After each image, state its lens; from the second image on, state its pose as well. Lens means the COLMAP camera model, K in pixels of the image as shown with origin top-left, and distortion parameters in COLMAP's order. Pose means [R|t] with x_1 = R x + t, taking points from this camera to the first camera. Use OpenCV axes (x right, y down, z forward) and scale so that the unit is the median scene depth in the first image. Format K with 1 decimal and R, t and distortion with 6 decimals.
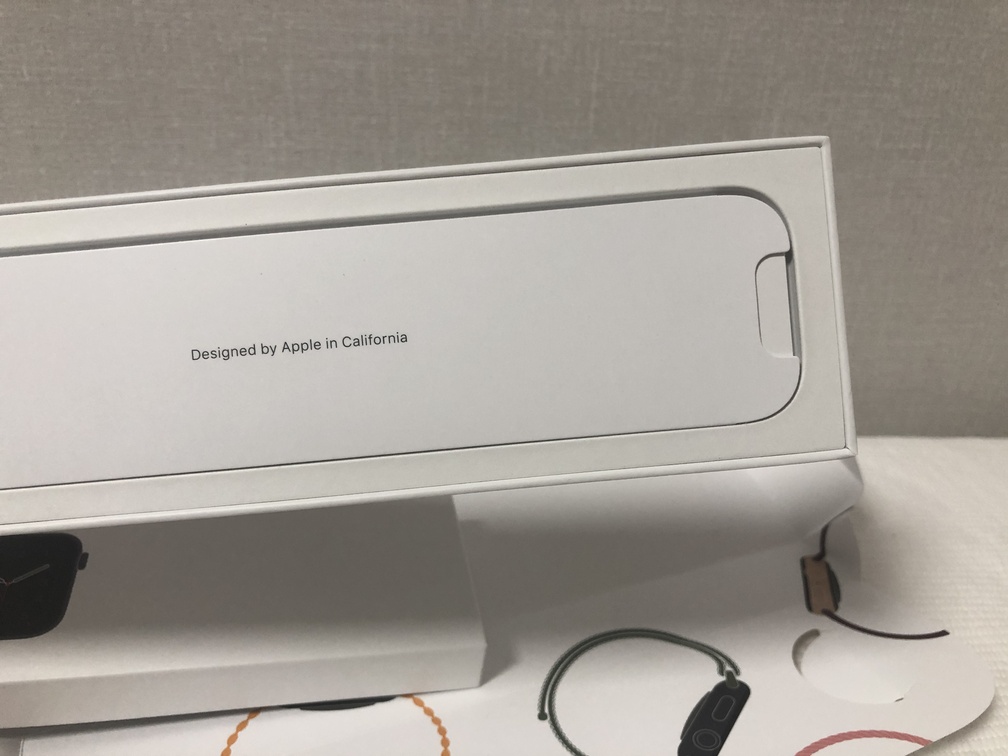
lens RADIAL K [[802.1, 0, 504.0], [0, 802.1, 378.0], [0, 0, 1]] dist [-0.041261, 0.011221]
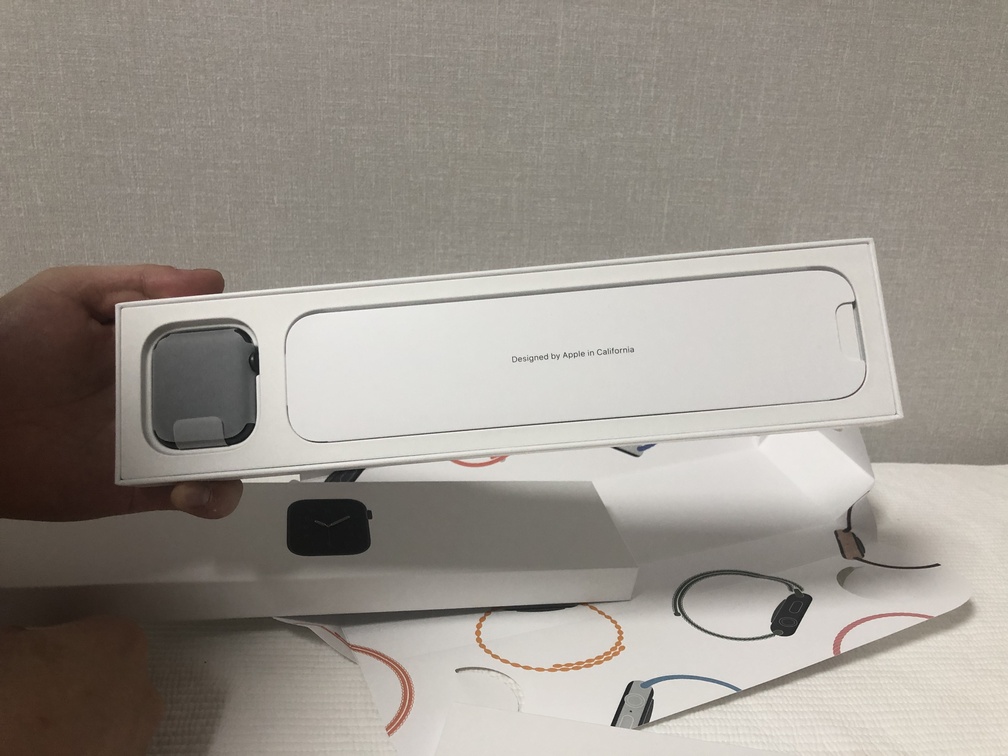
lens RADIAL K [[812.0, 0, 444.8], [0, 812.0, 404.6], [0, 0, 1]] dist [0.009495, -0.105220]
pose [[0.999842, -0.003808, -0.017343, -0.266792], [0.001946, 0.994346, -0.106169, 0.138792], [0.017649, 0.106119, 0.994197, -0.425675]]
